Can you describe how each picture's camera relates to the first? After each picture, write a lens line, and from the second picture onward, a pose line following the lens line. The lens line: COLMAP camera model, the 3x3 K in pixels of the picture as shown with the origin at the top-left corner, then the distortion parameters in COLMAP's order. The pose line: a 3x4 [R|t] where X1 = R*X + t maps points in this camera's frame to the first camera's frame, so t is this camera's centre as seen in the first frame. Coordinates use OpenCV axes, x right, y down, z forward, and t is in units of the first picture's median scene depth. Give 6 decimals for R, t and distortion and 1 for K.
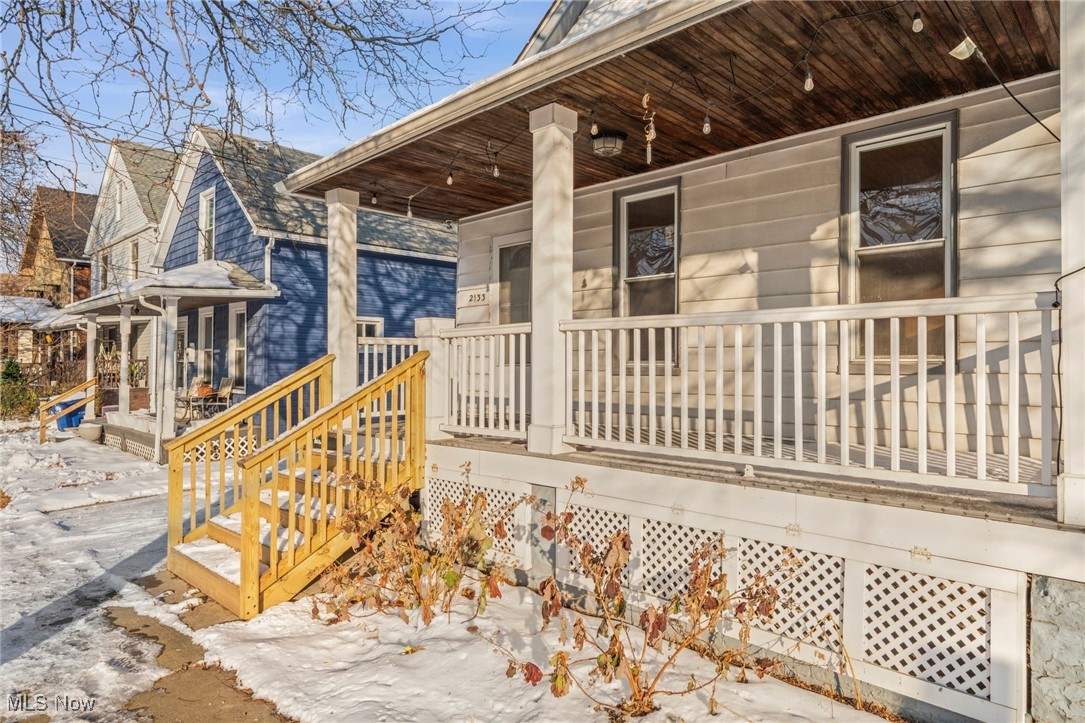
lens RADIAL K [[648.4, 0, 542.5], [0, 648.4, 361.5], [0, 0, 1]] dist [-0.003434, -0.001366]
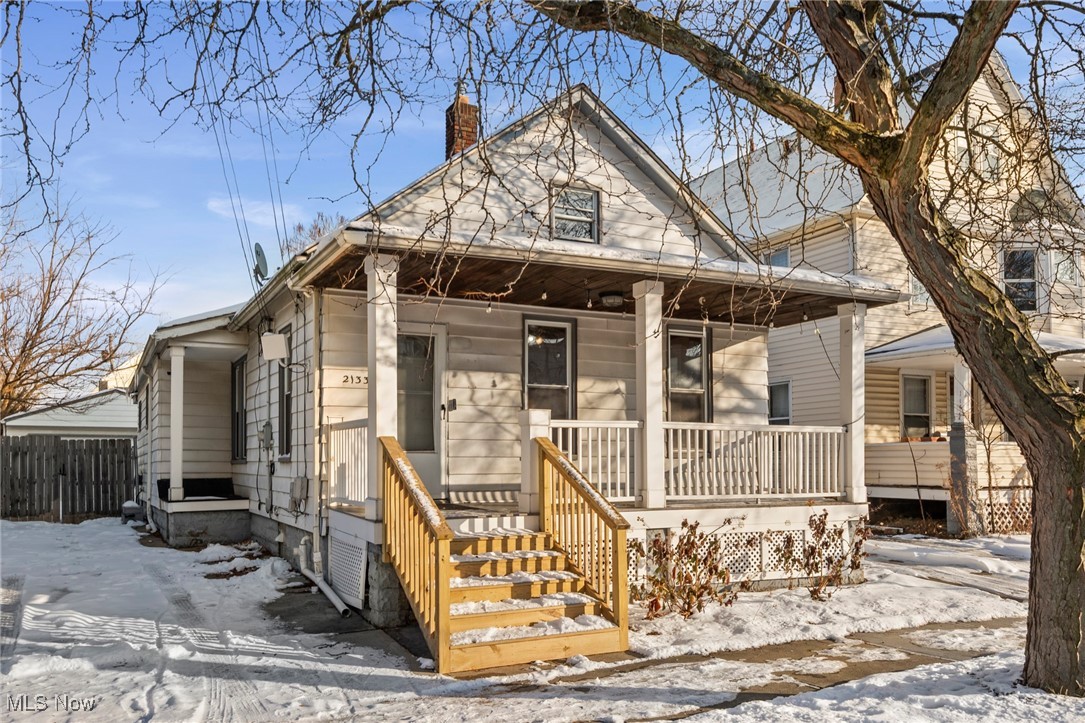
lens RADIAL K [[841.9, 0, 542.5], [0, 841.9, 361.5], [0, 0, 1]] dist [0.006760, 0.004773]
pose [[0.342979, 0.117448, 0.931972, -1.917014], [-0.004922, 0.992364, -0.123248, 0.043593], [-0.939330, 0.037684, 0.340938, 0.531653]]
